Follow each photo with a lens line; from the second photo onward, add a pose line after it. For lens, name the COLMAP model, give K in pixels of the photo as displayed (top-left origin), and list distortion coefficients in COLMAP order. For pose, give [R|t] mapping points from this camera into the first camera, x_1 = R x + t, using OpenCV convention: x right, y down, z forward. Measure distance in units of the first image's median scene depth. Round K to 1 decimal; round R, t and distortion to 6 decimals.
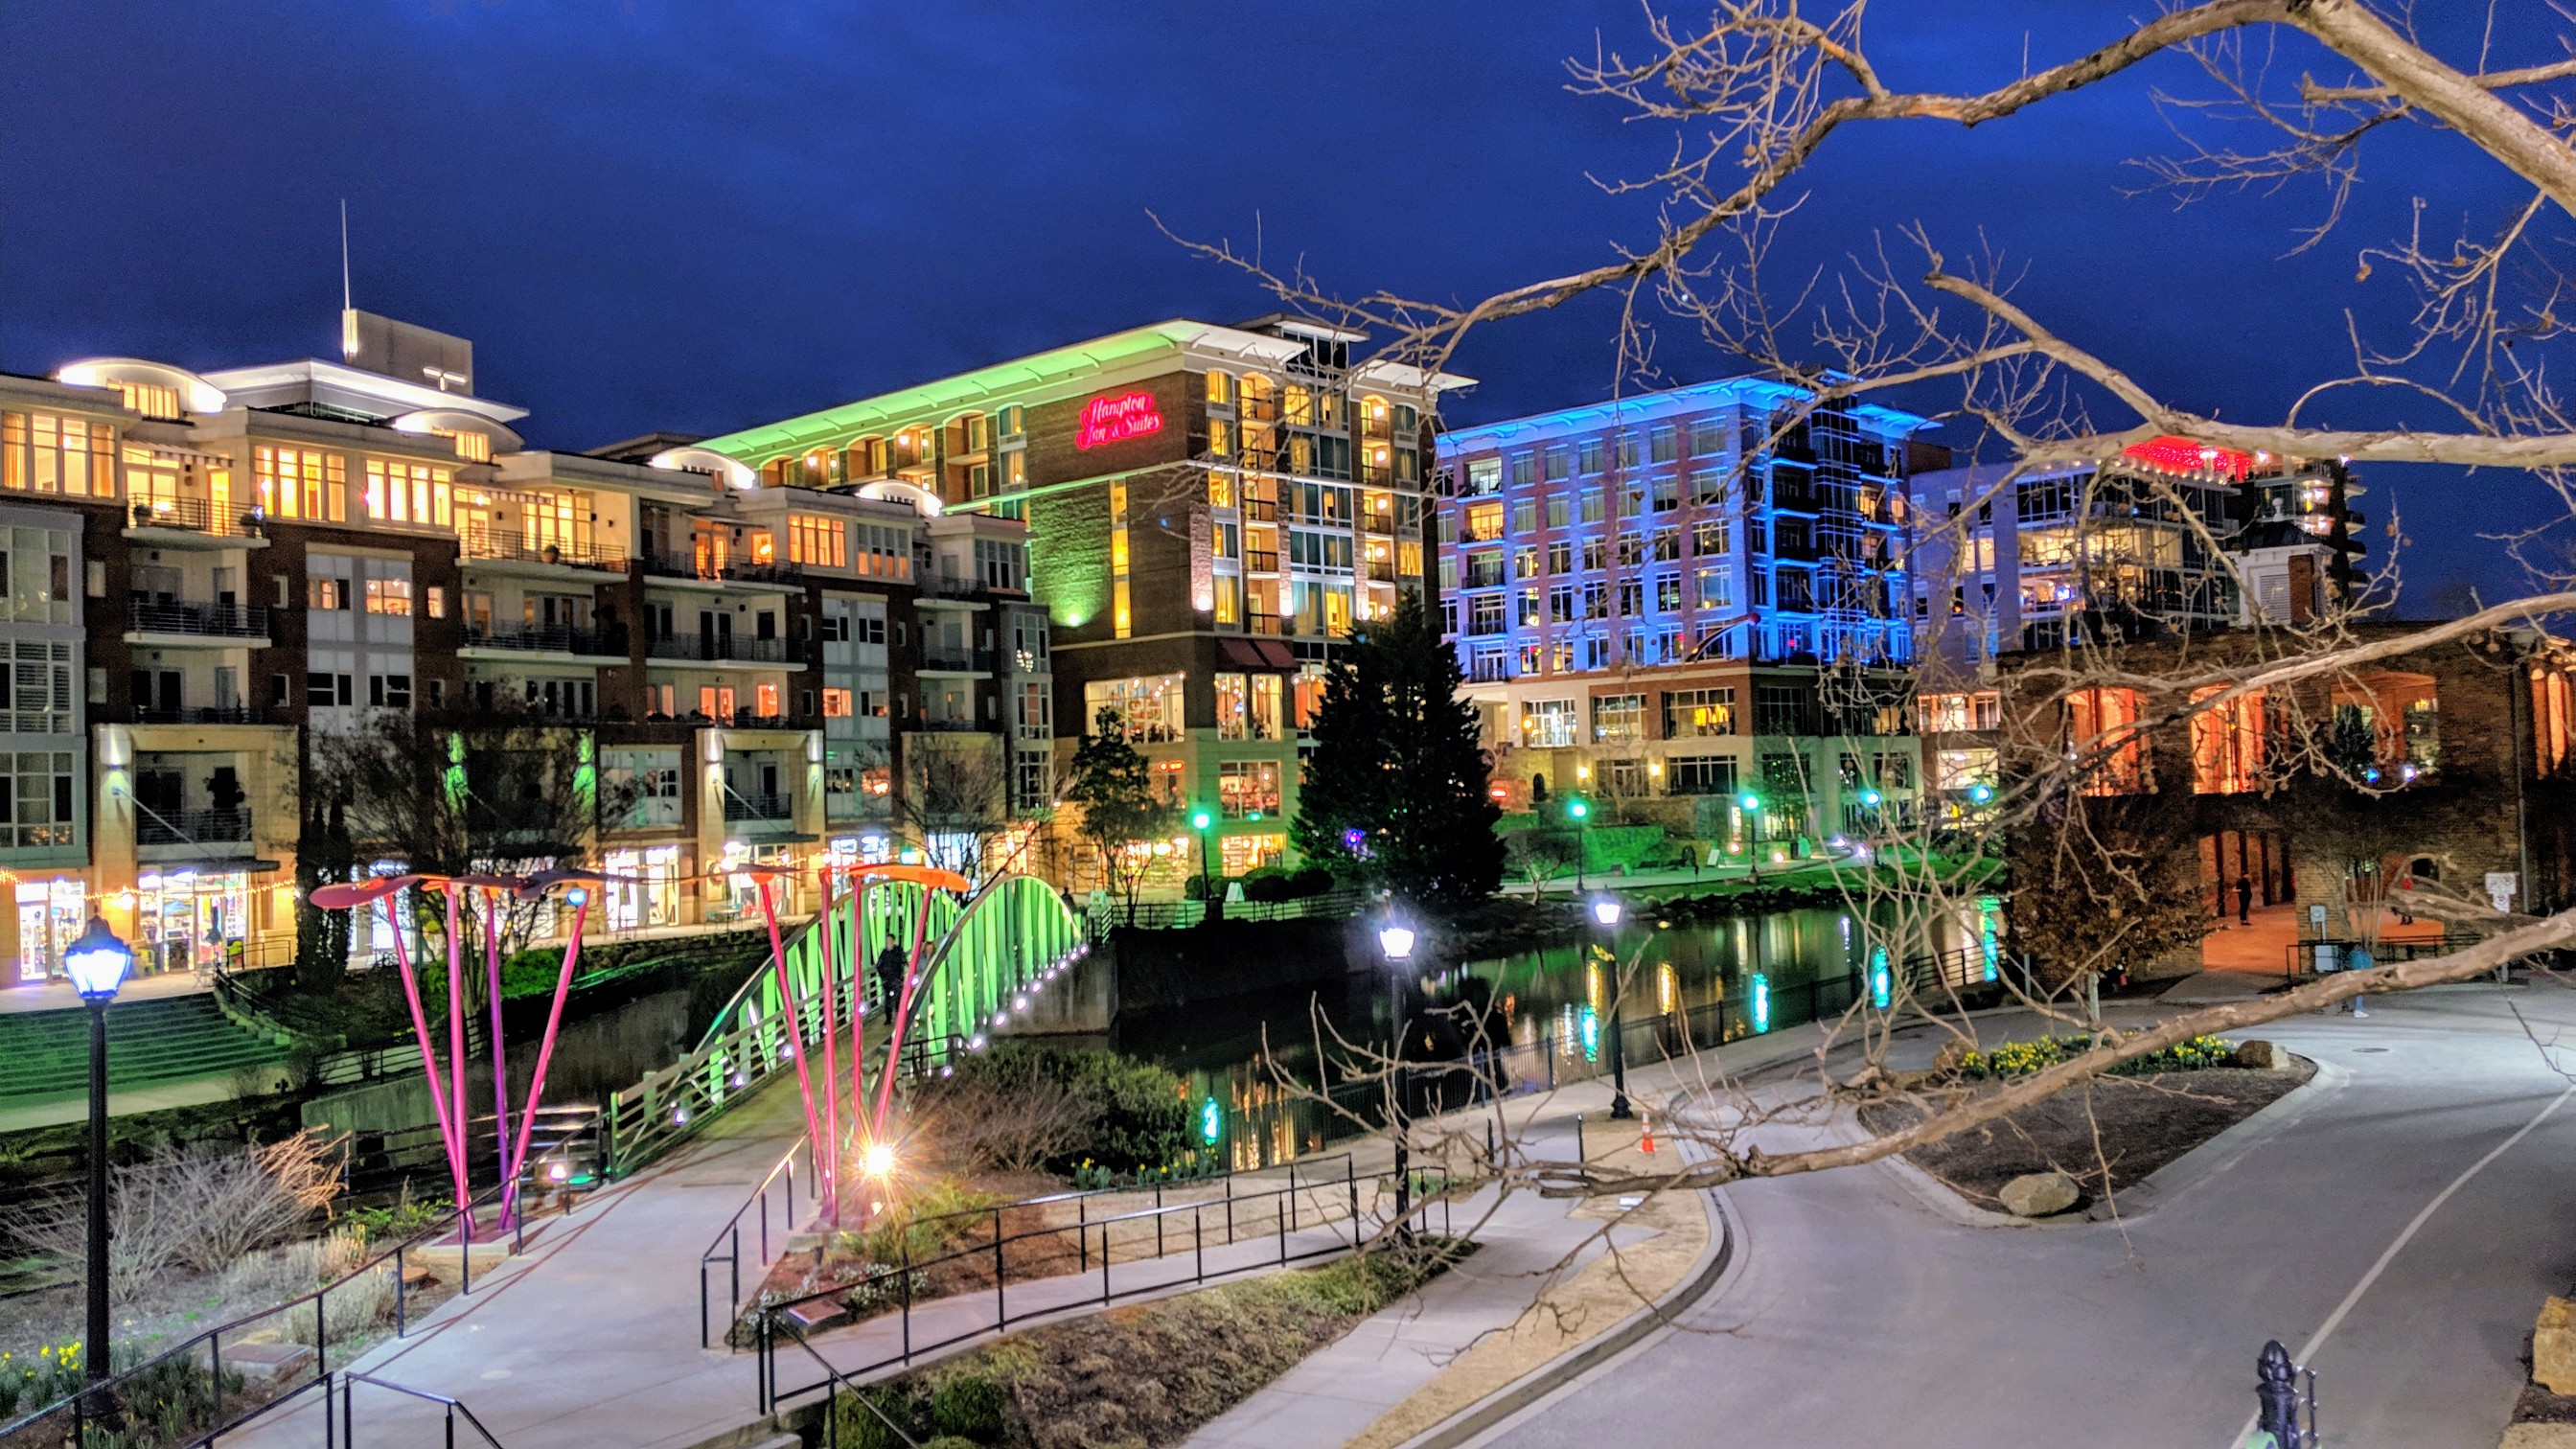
lens RADIAL K [[1963.0, 0, 1288.0], [0, 1963.0, 724.5], [0, 0, 1]] dist [0.034238, -0.089160]
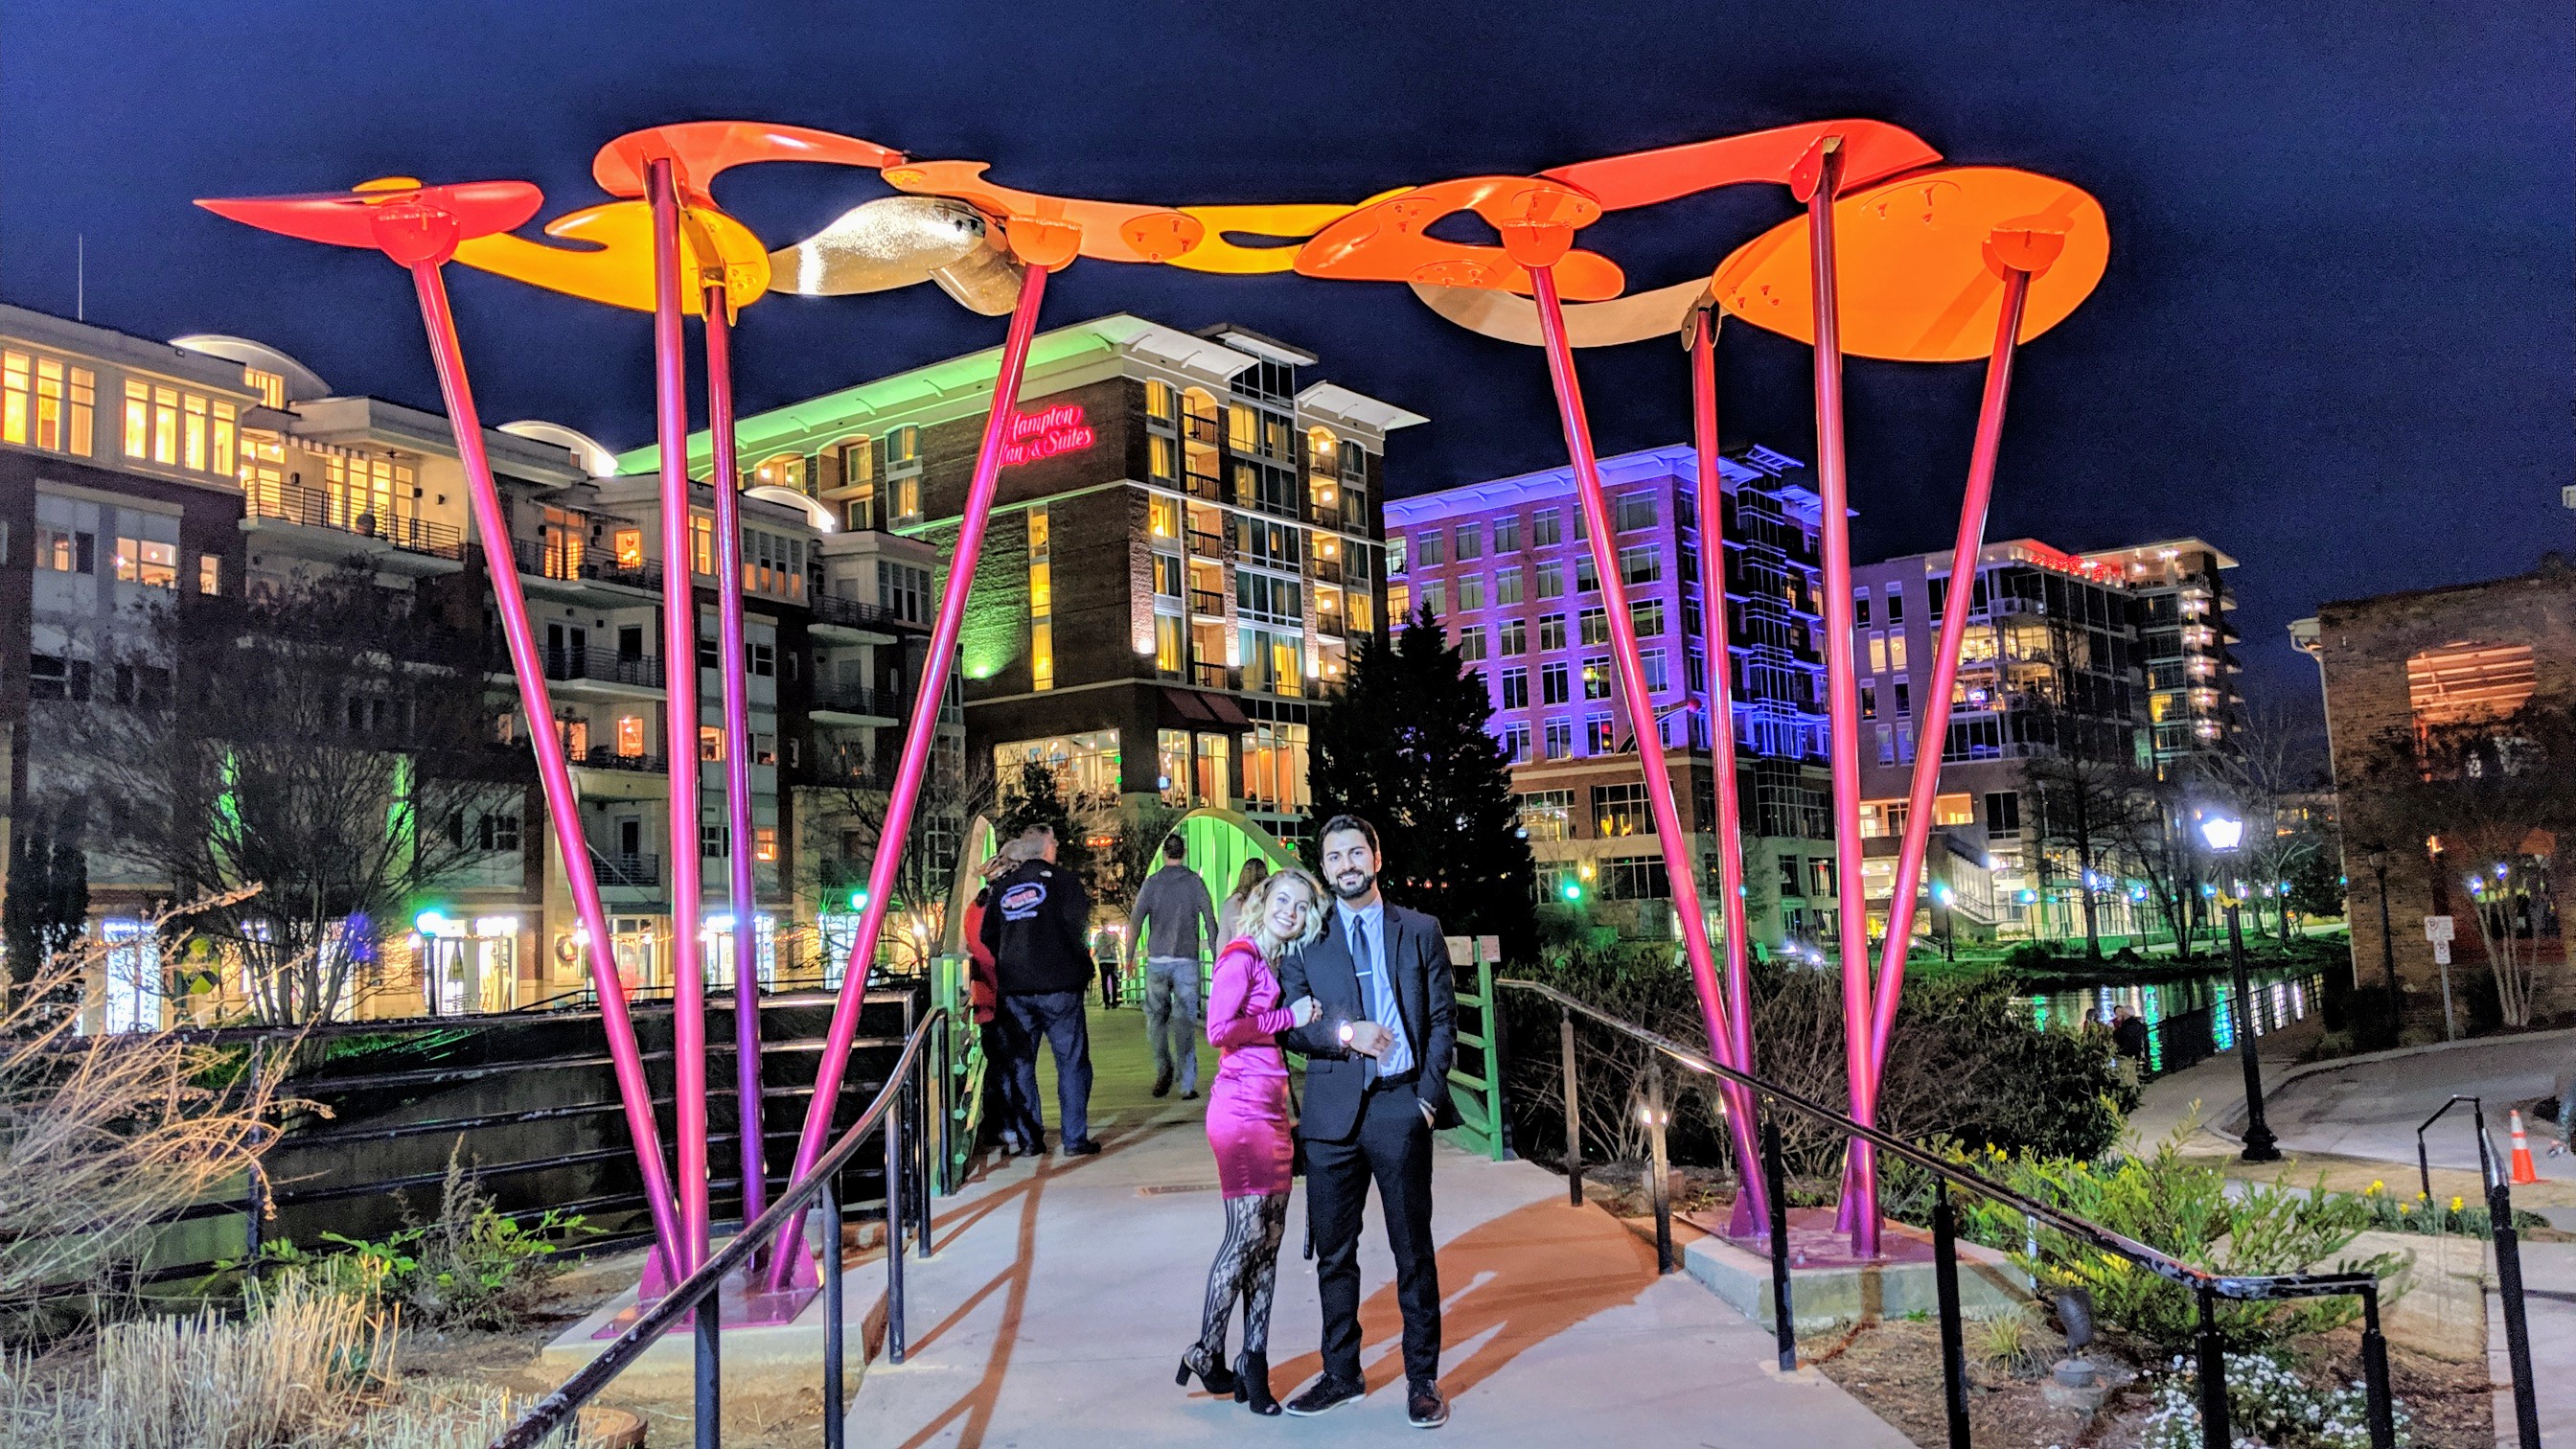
lens RADIAL K [[1963.0, 0, 1288.0], [0, 1963.0, 724.5], [0, 0, 1]] dist [0.034238, -0.089160]
pose [[0.992574, 0.006249, 0.121479, -0.082155], [0.004320, 0.996239, -0.086545, 0.044487], [-0.121563, 0.086427, 0.988814, 0.151308]]
